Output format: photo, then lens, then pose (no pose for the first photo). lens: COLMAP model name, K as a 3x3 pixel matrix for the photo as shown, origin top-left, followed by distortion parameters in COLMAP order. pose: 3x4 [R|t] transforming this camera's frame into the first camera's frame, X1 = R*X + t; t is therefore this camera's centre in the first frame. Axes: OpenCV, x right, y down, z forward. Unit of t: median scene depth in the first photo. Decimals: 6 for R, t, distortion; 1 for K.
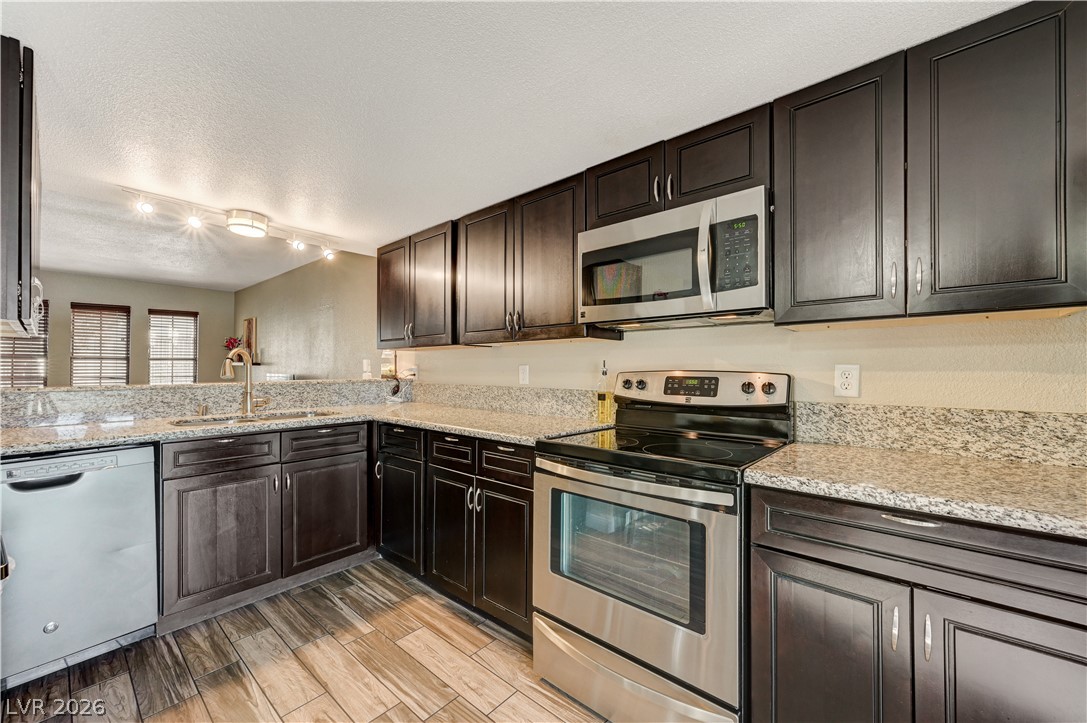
lens RADIAL K [[432.4, 0, 547.5], [0, 432.4, 367.5], [0, 0, 1]] dist [0.008538, 0.000640]
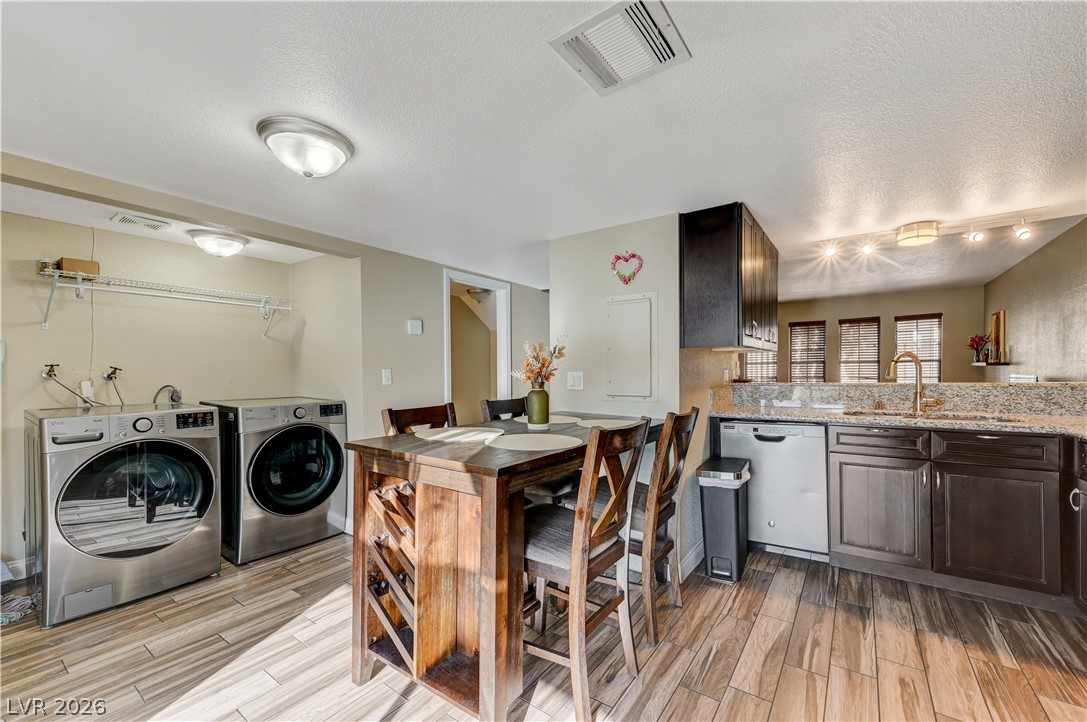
lens RADIAL K [[432.4, 0, 537.2], [0, 432.4, 371.7], [0, 0, 1]] dist [0.008538, 0.000640]
pose [[0.080386, -0.002349, -0.996761, 0.316028], [0.010186, 0.999947, -0.001535, -0.000639], [0.996712, -0.010030, 0.080406, -0.019761]]
